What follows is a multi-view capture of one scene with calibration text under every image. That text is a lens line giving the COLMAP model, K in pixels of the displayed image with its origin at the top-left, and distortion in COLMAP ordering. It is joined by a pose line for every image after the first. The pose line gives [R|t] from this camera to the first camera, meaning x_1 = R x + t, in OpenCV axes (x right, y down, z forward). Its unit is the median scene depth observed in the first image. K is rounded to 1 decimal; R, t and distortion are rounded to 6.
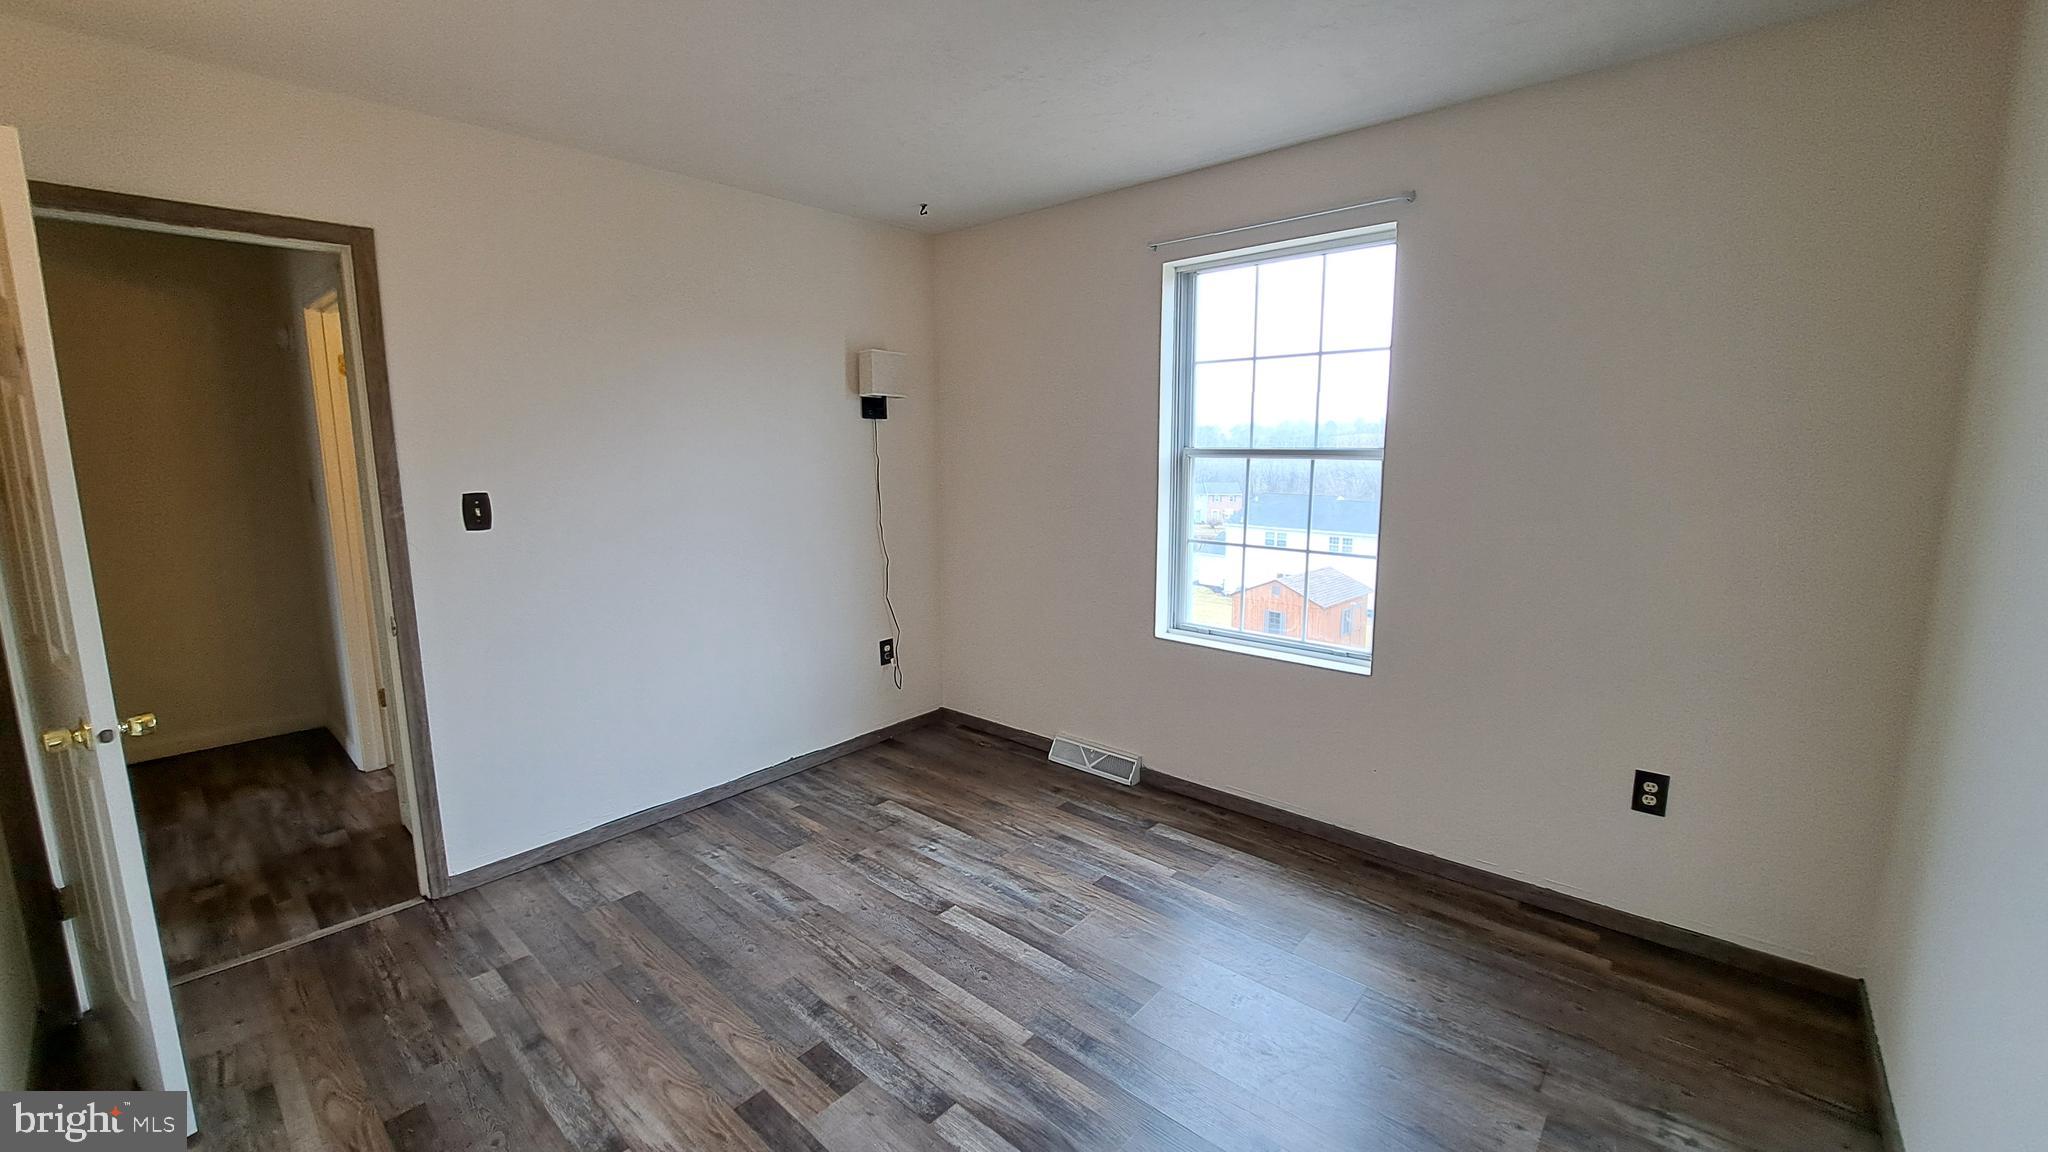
lens RADIAL K [[808.5, 0, 1027.6], [0, 808.5, 566.8], [0, 0, 1]] dist [-0.017358, -0.000499]
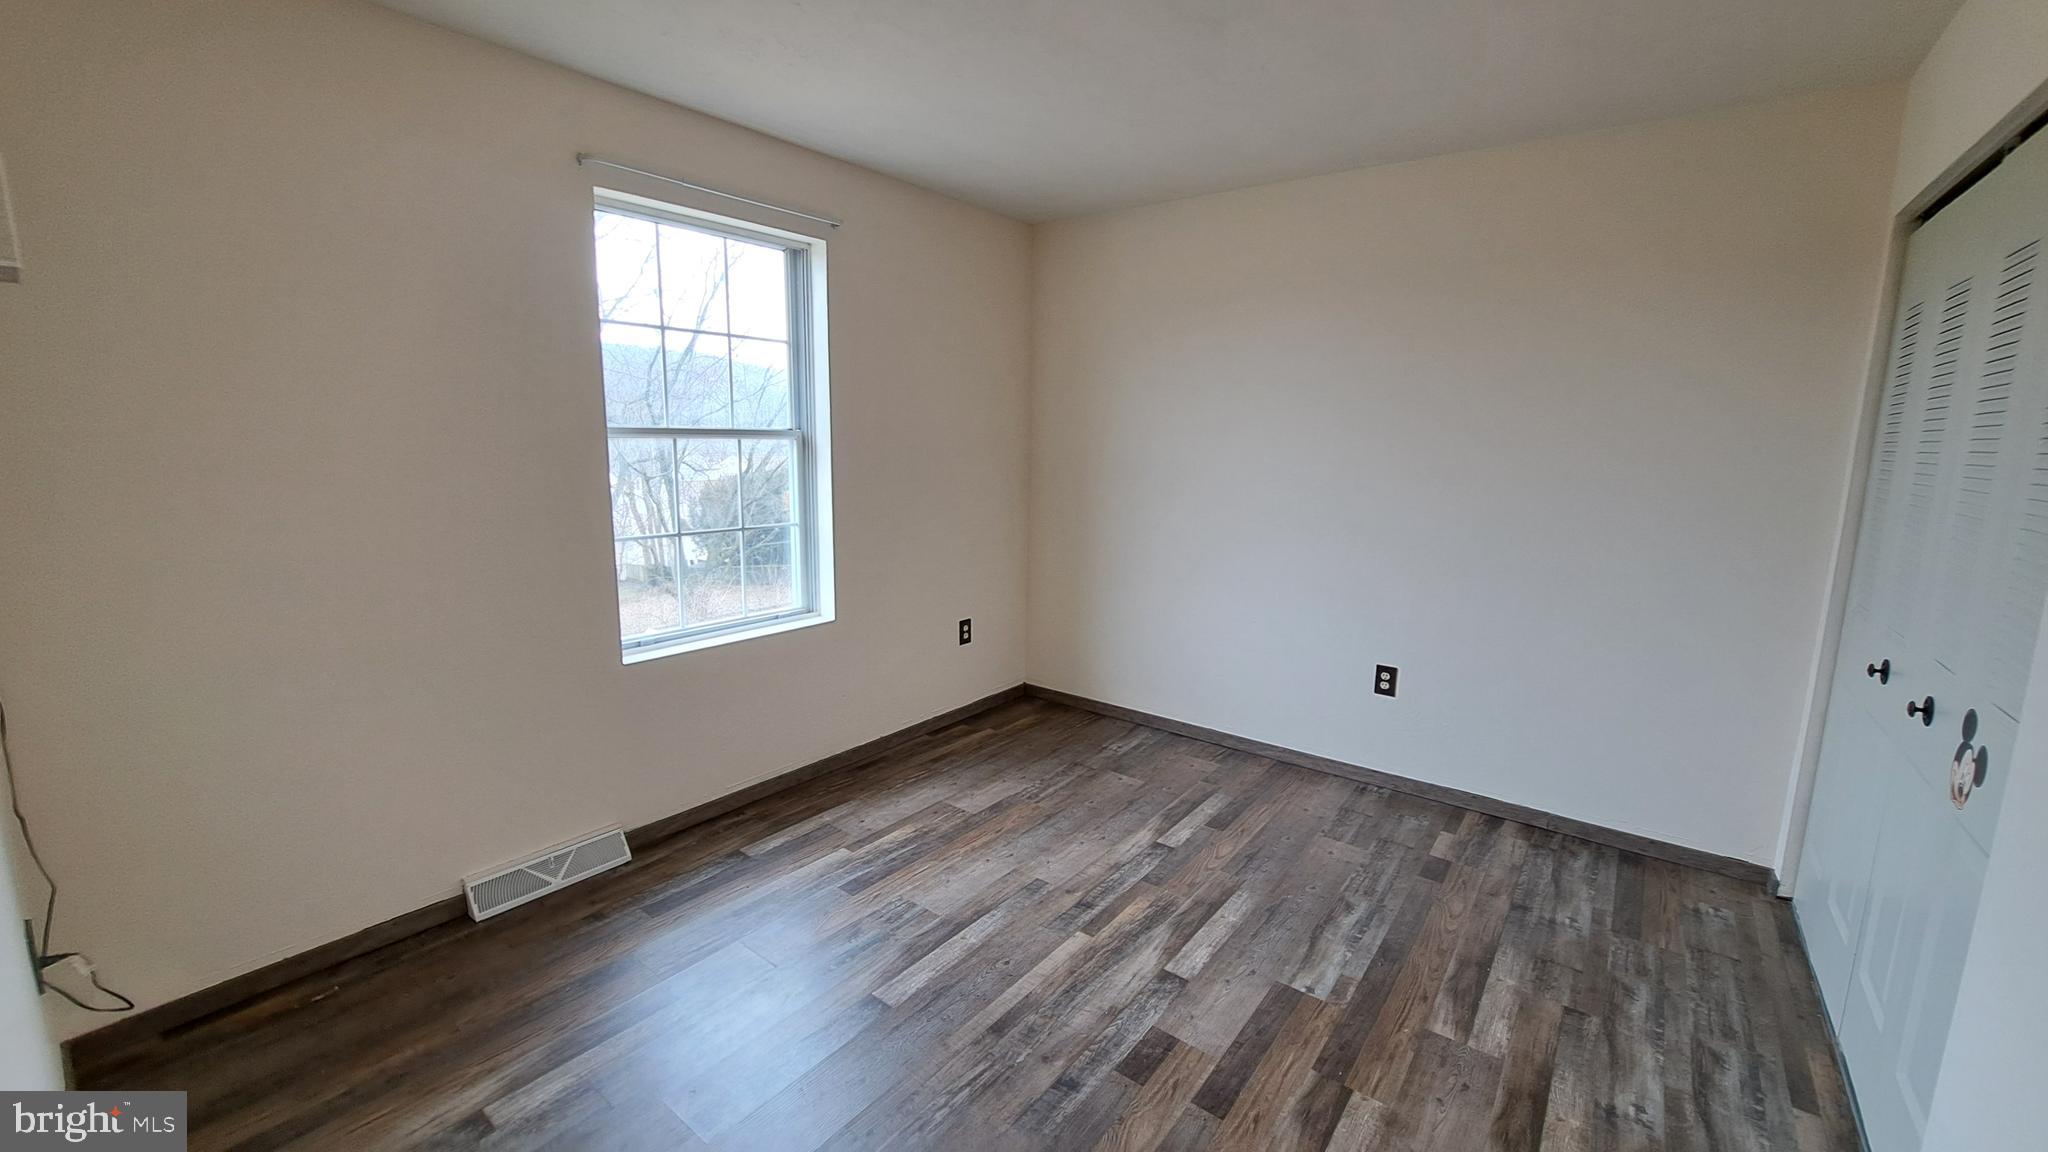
lens RADIAL K [[808.5, 0, 1029.1], [0, 808.5, 572.9], [0, 0, 1]] dist [-0.017358, -0.000499]
pose [[-0.068688, -0.162607, 0.984297, -0.927156], [0.133557, 0.976247, 0.170597, -0.121653], [-0.988658, 0.143178, -0.045340, 0.919025]]
